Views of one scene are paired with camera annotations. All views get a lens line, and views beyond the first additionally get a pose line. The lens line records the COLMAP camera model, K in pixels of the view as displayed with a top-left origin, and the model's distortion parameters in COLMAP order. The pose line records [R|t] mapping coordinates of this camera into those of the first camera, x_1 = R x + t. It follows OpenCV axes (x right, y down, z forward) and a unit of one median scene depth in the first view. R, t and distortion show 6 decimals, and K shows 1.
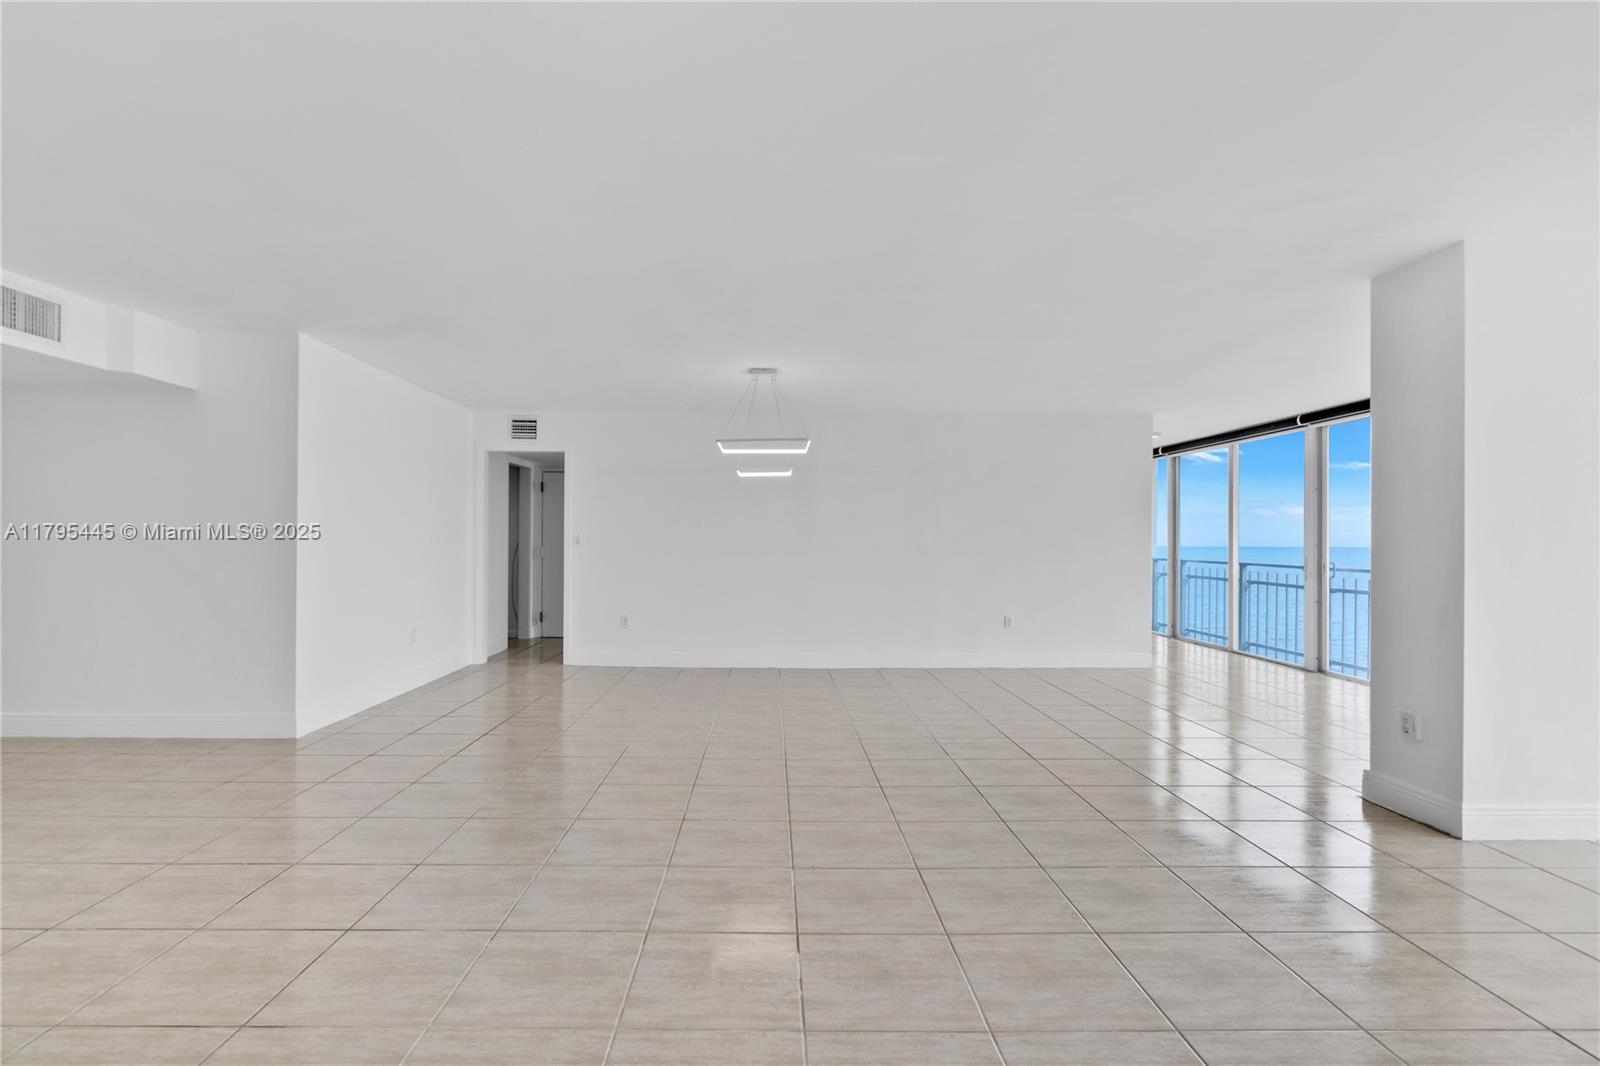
lens RADIAL K [[740.6, 0, 770.1], [0, 740.6, 544.3], [0, 0, 1]] dist [0.000036, 0.000752]
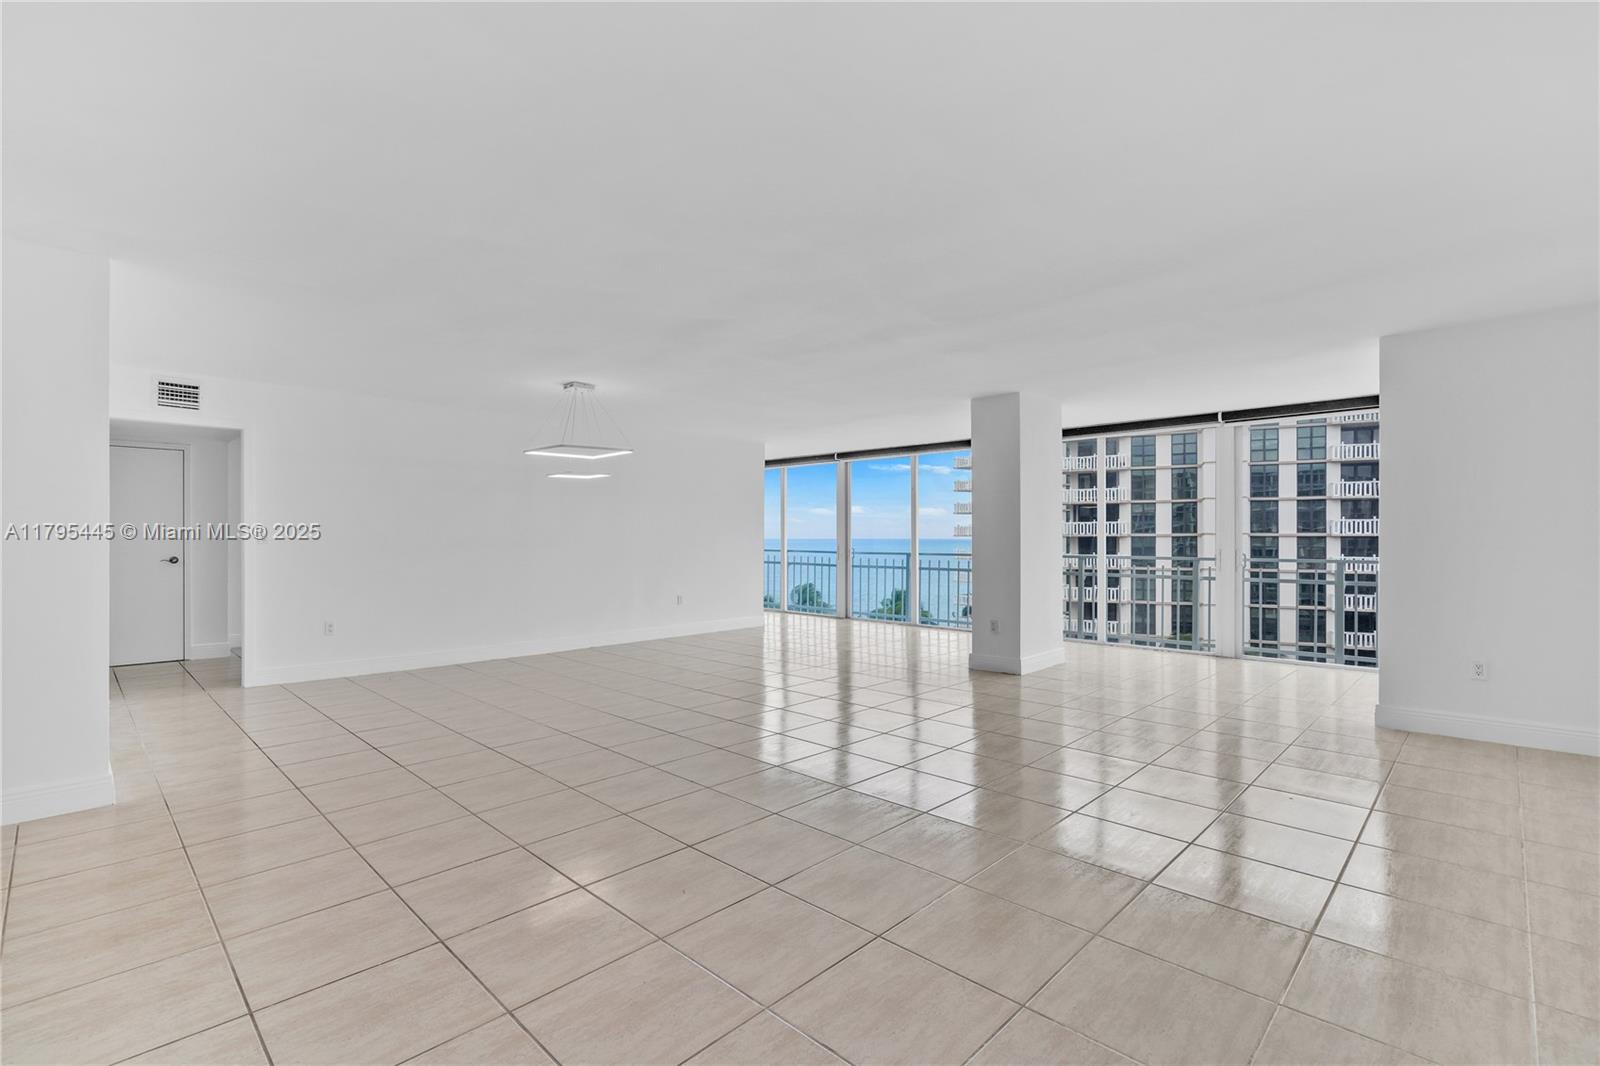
lens RADIAL K [[731.4, 0, 789.9], [0, 731.4, 530.4], [0, 0, 1]] dist [-0.003520, -0.000023]
pose [[0.707123, 0.001397, 0.707090, -0.422164], [0.006525, 0.999943, -0.008501, -0.001510], [-0.707061, 0.010625, 0.707073, -0.004399]]
